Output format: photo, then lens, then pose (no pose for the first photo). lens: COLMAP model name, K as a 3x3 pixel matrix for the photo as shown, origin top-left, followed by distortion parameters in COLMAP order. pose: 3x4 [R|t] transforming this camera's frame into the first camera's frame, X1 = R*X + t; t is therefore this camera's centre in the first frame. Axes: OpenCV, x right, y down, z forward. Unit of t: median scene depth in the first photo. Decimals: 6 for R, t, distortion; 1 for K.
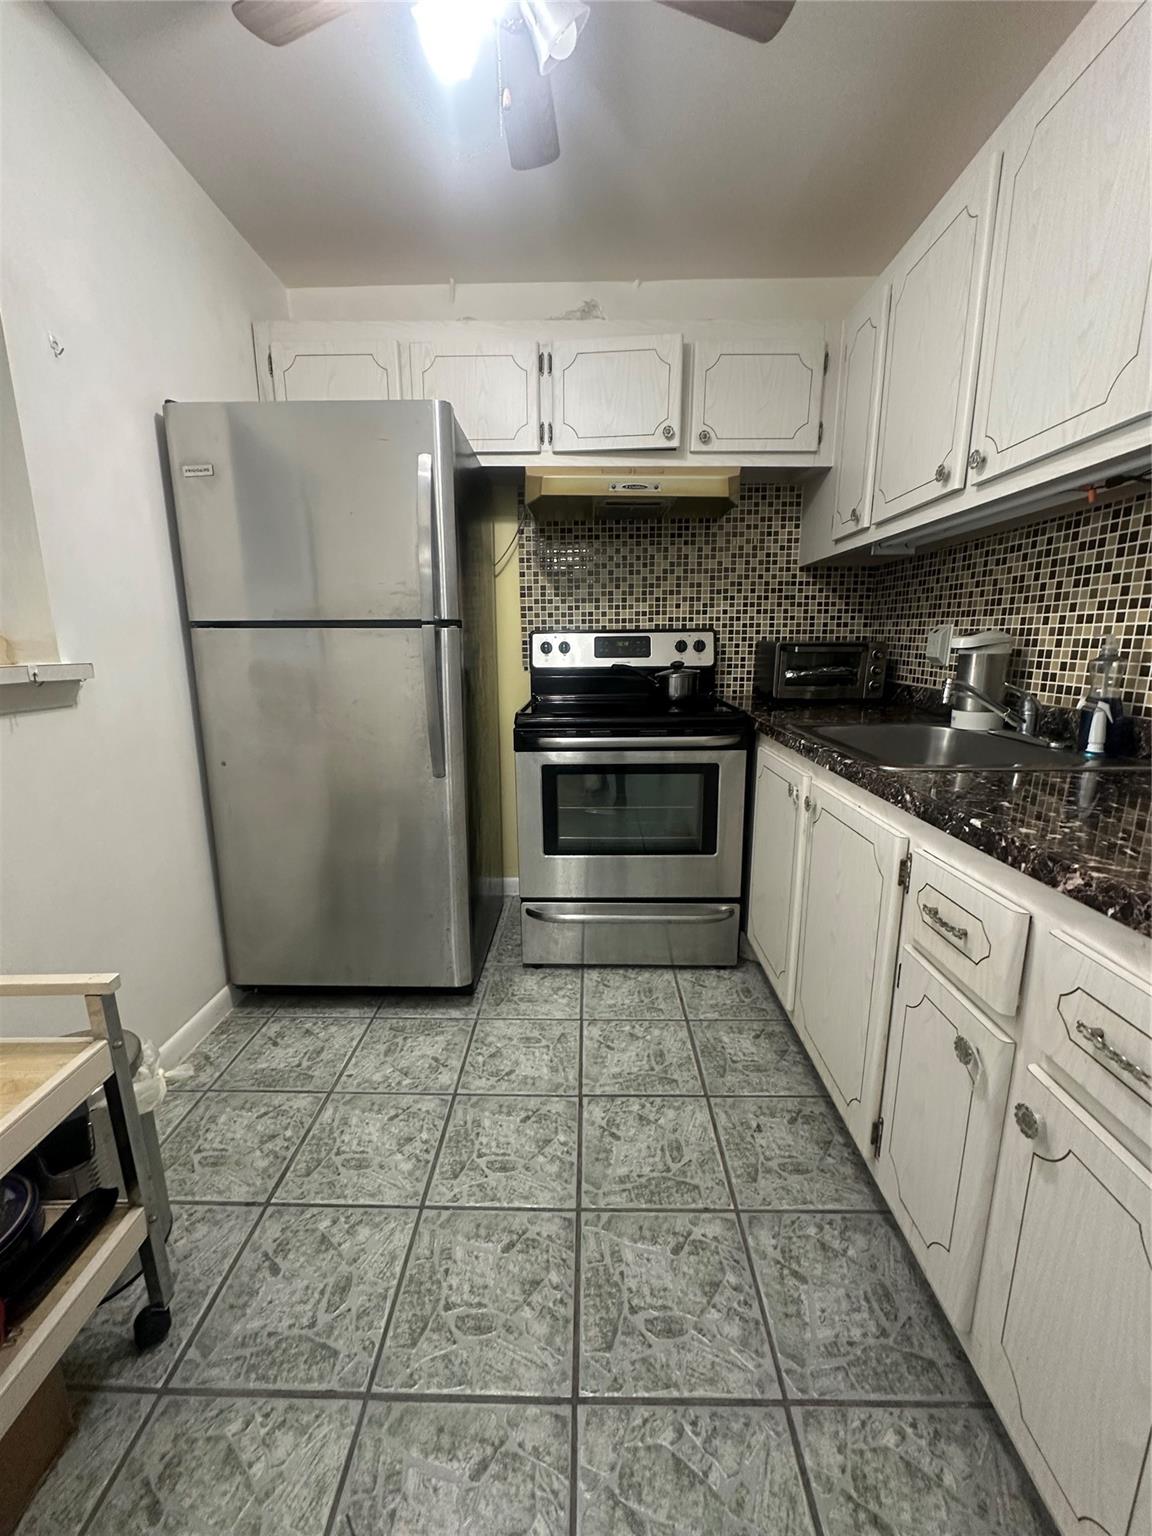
lens RADIAL K [[613.7, 0, 576.0], [0, 613.7, 768.0], [0, 0, 1]] dist [-0.001344, -0.000081]
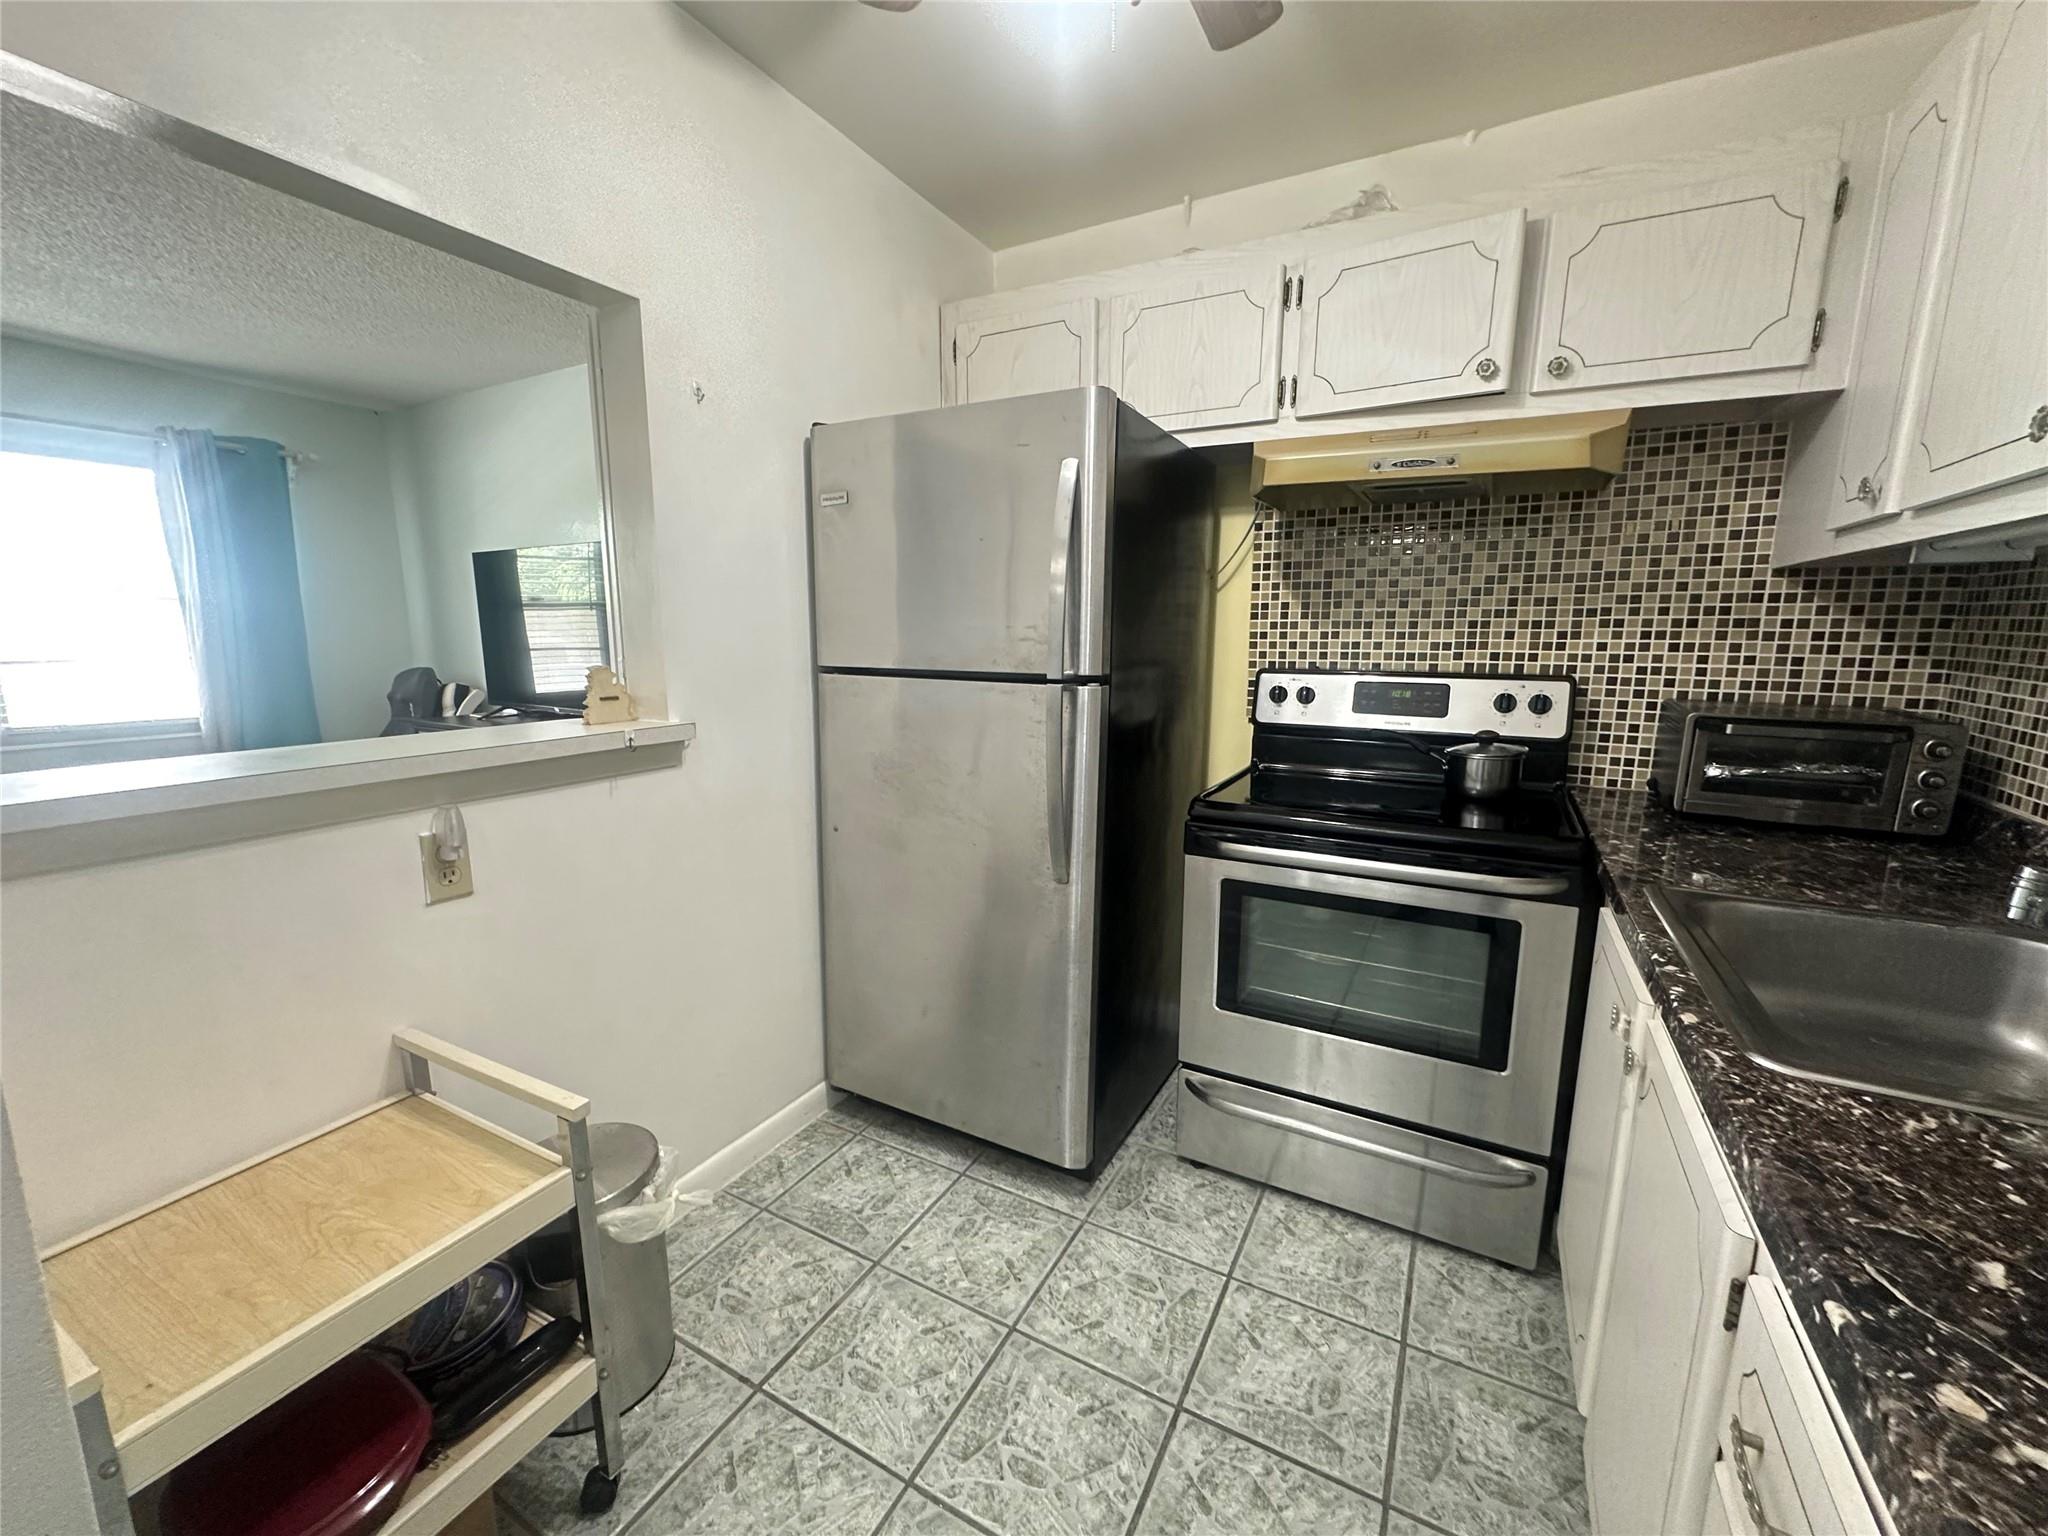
lens RADIAL K [[818.2, 0, 1024.0], [0, 818.2, 768.0], [0, 0, 1]] dist [-0.001344, -0.000081]
pose [[0.884598, 0.089200, -0.457744, 0.145341], [-0.103592, 0.994599, -0.006376, -0.091841], [0.454704, 0.053059, 0.889061, 0.076711]]
